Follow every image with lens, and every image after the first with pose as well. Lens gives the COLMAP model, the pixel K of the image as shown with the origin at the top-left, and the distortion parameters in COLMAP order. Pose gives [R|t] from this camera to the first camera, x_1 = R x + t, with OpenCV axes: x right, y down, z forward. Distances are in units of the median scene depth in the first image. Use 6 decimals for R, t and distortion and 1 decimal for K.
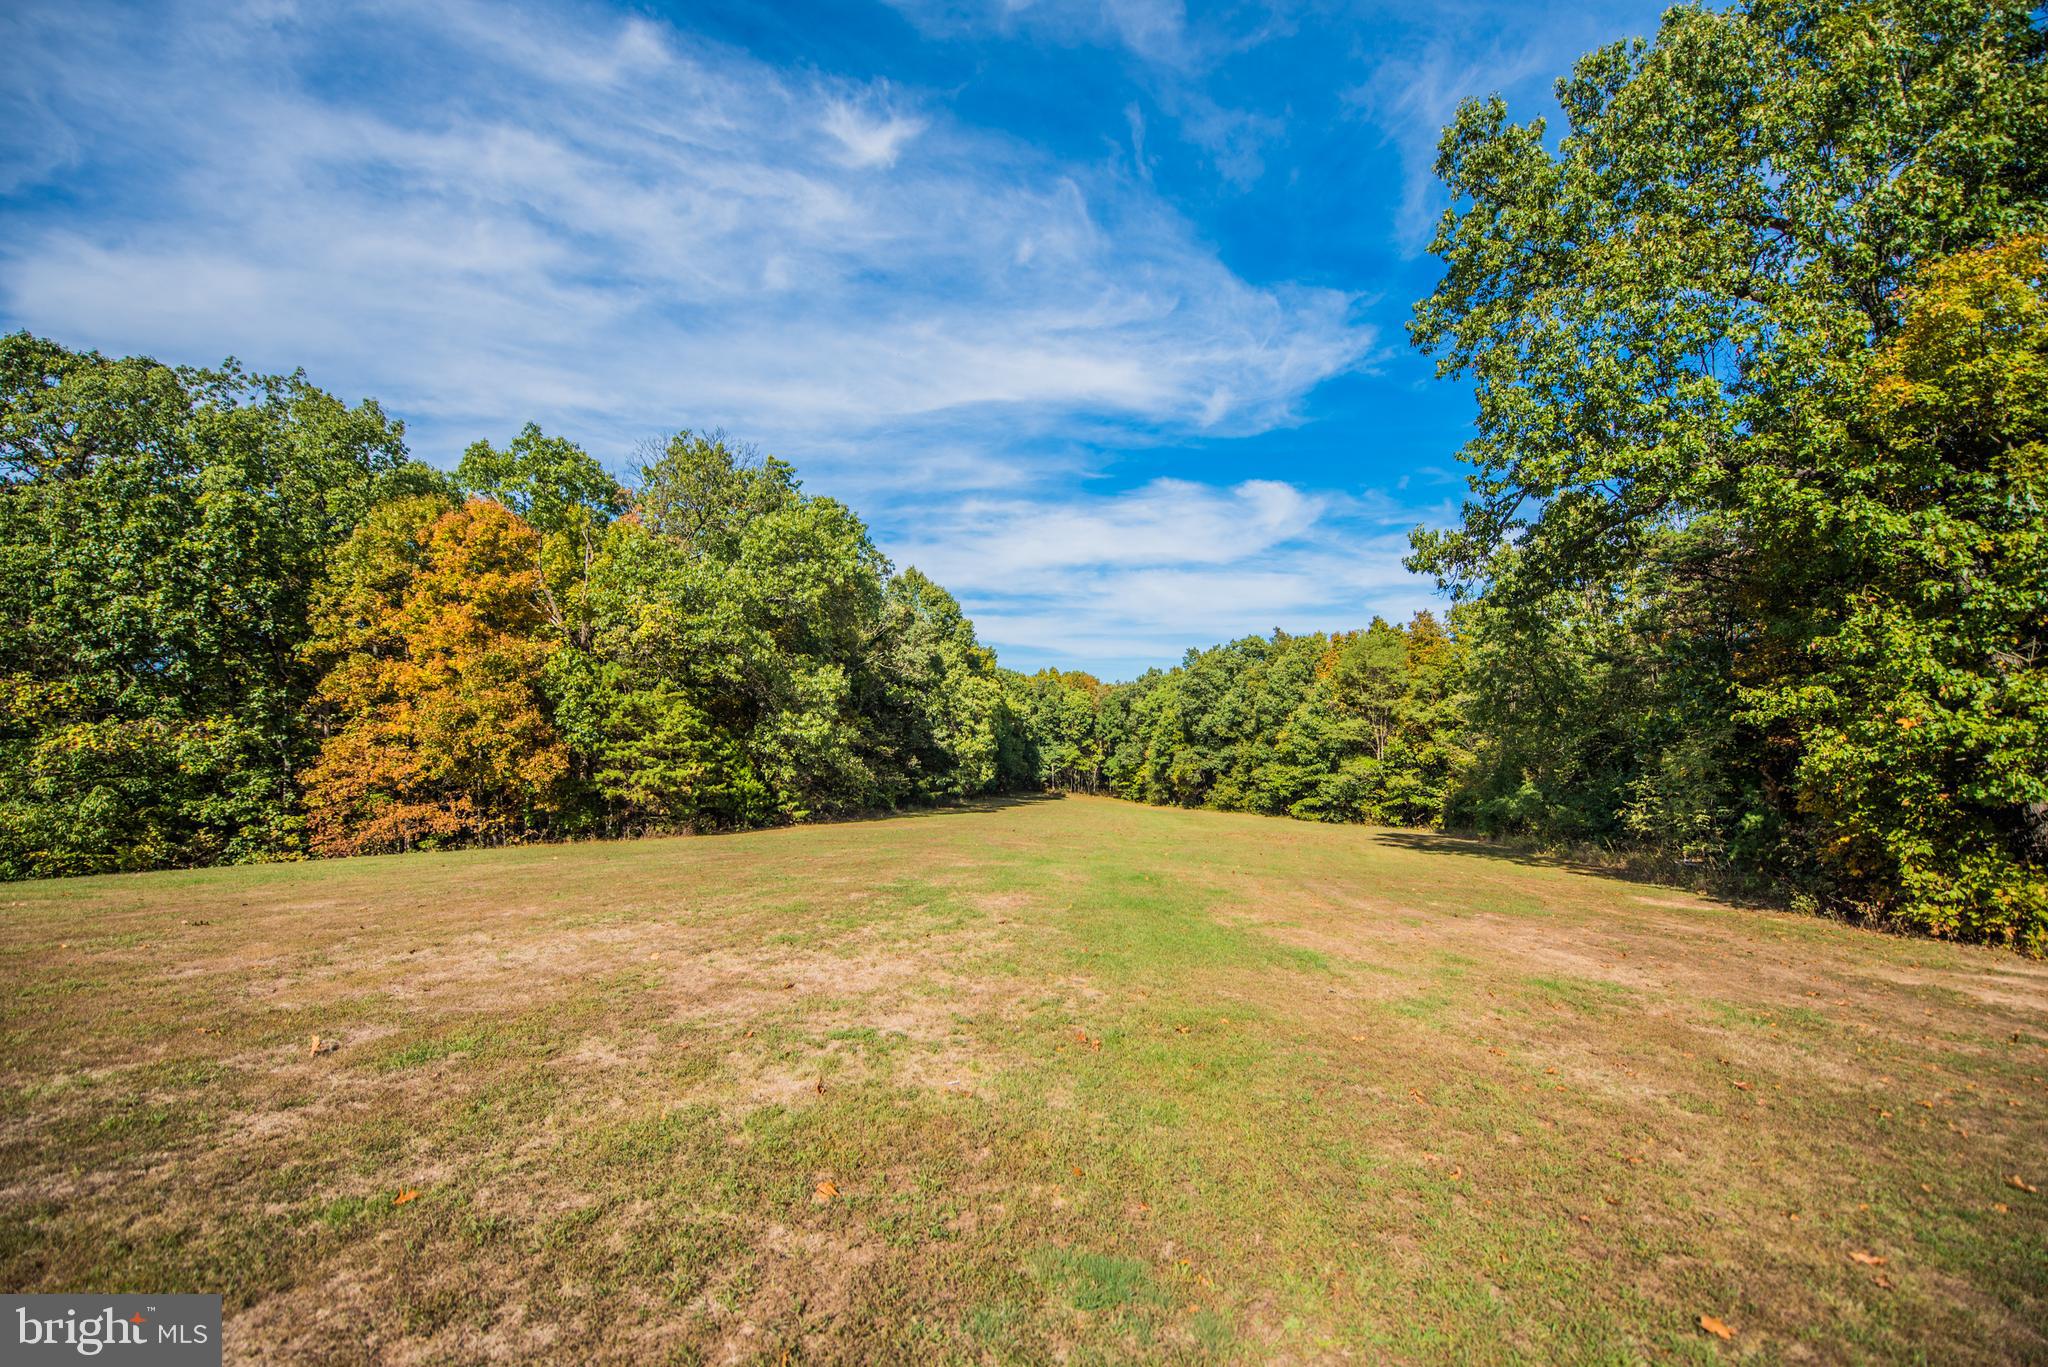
lens RADIAL K [[815.8, 0, 997.2], [0, 815.8, 686.3], [0, 0, 1]] dist [-0.011344, -0.002596]
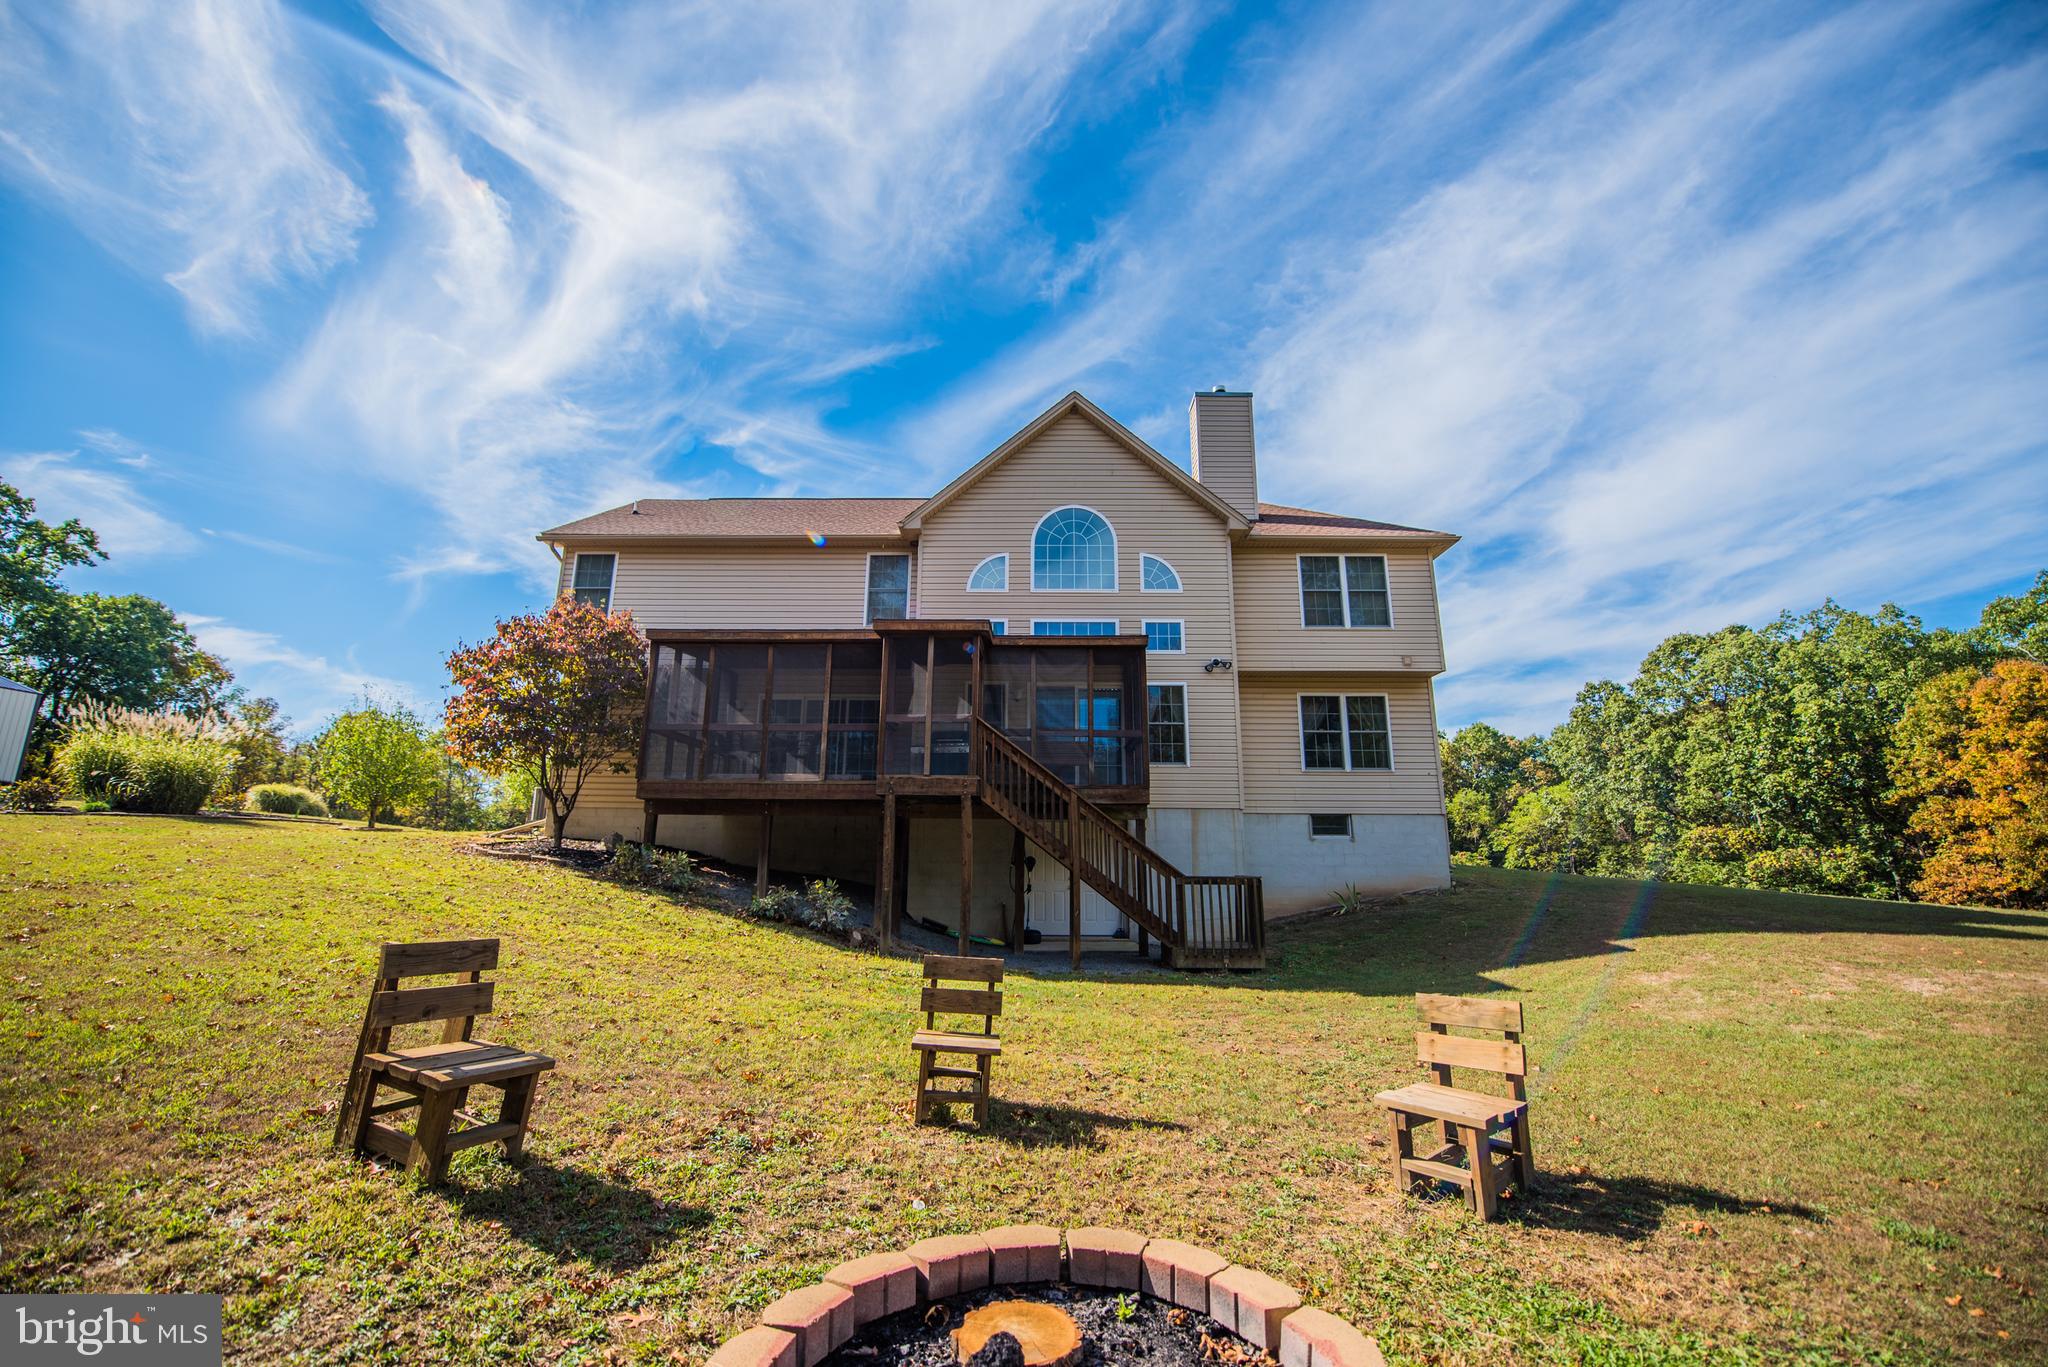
lens RADIAL K [[815.8, 0, 1018.7], [0, 815.8, 679.6], [0, 0, 1]] dist [-0.011344, -0.002596]
pose [[0.040954, -0.222069, -0.974171, 0.453808], [0.048963, 0.974263, -0.220032, -0.008453], [0.997961, -0.038687, 0.050773, -0.540485]]
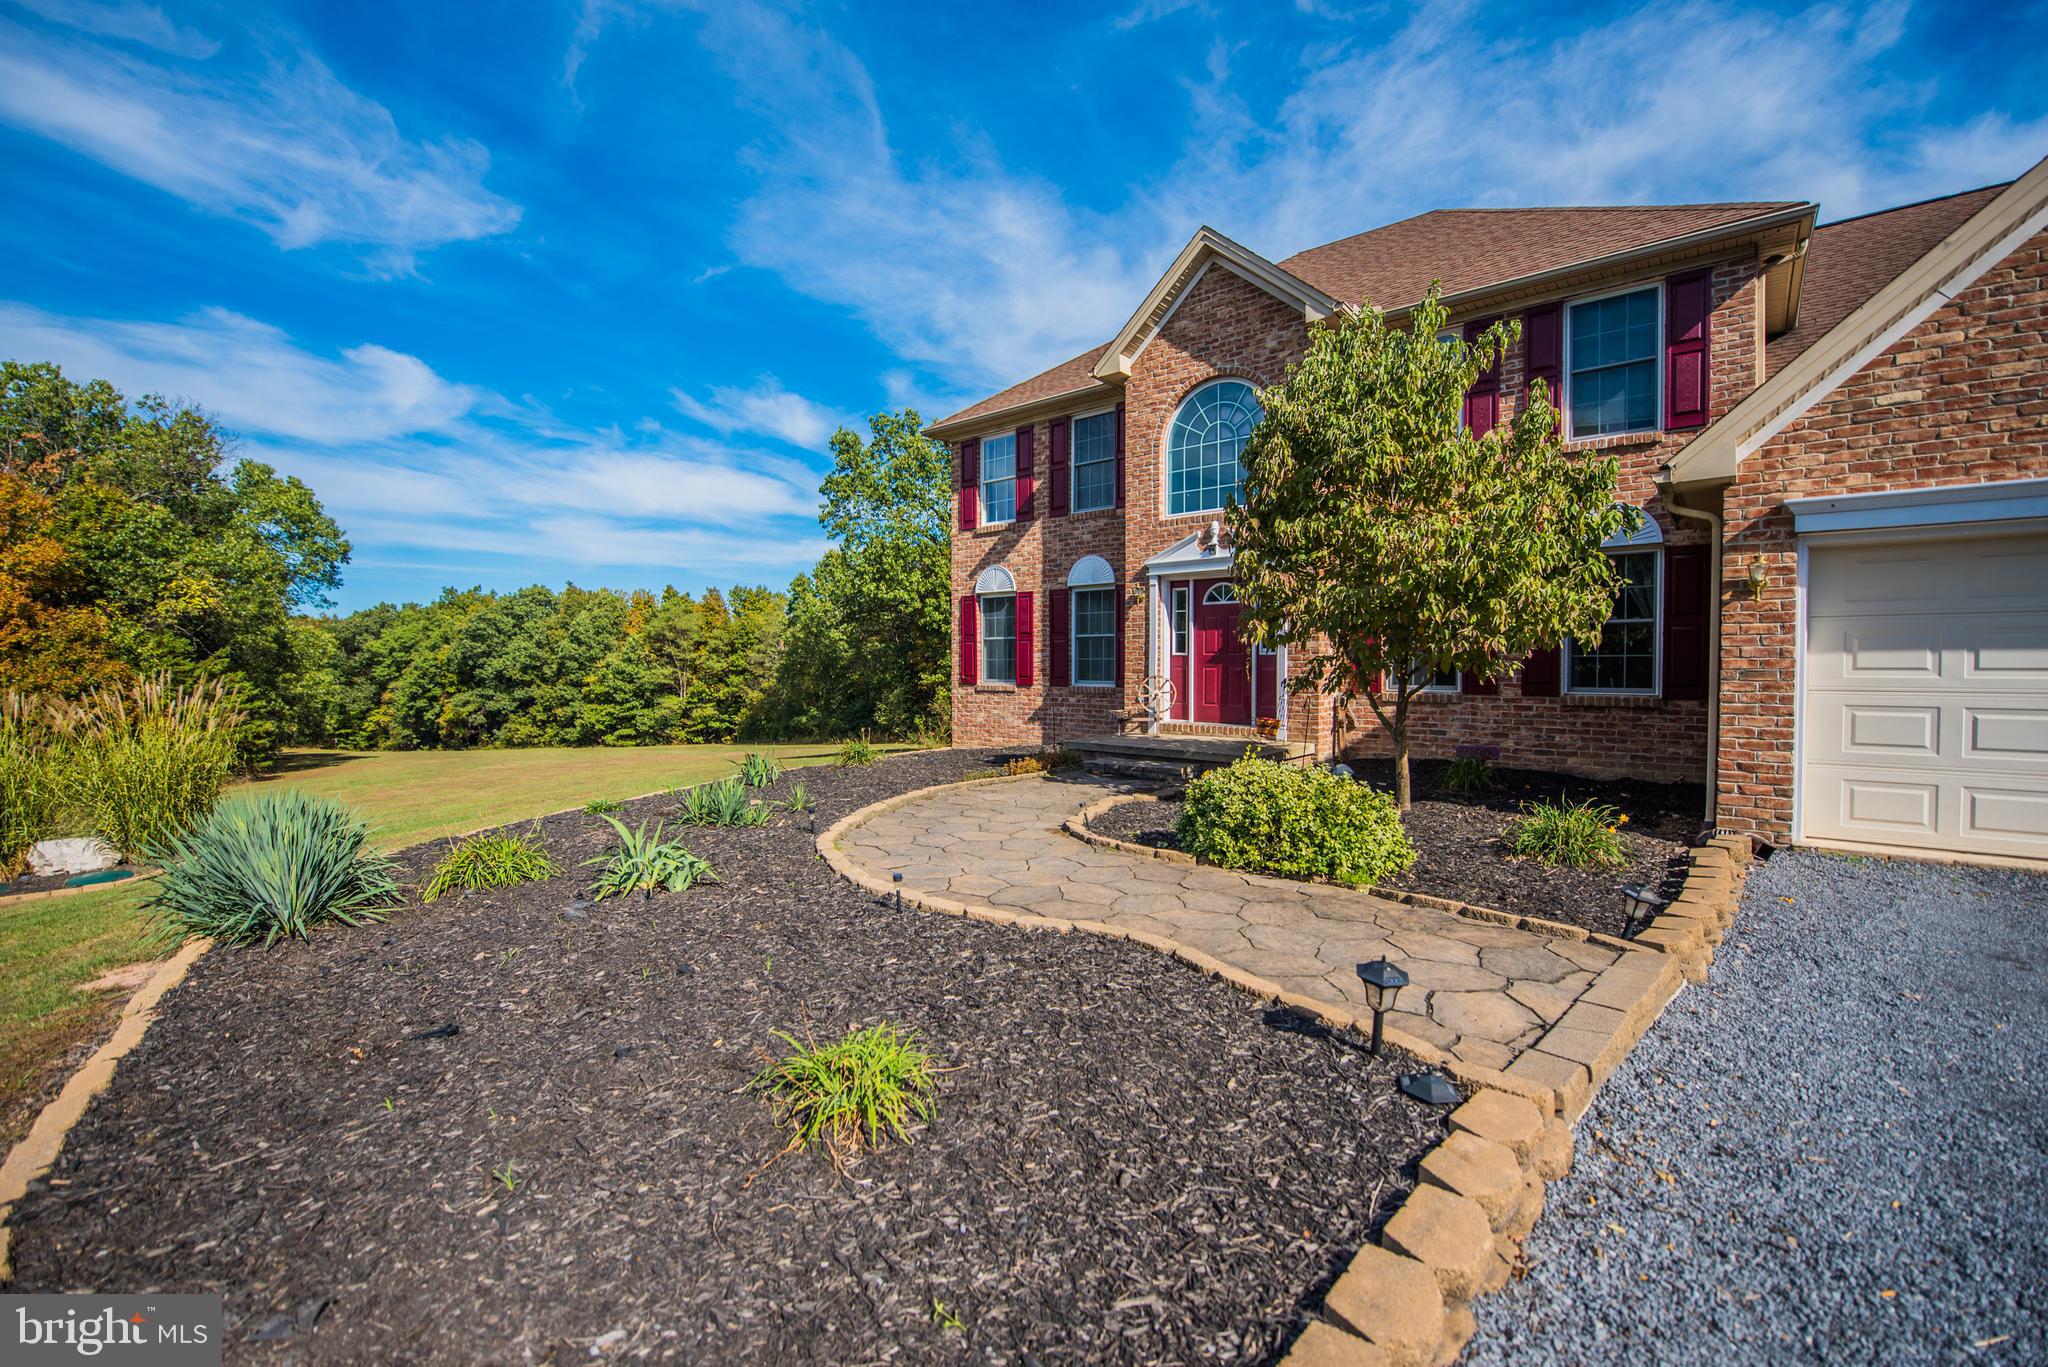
lens RADIAL K [[868.9, 0, 999.9], [0, 868.9, 681.7], [0, 0, 1]] dist [-0.010903, 0.000334]
pose [[0.589800, -0.016353, 0.807384, -0.688629], [-0.044589, 0.997610, 0.052779, -0.063169], [-0.806317, -0.067129, 0.587661, -0.489561]]
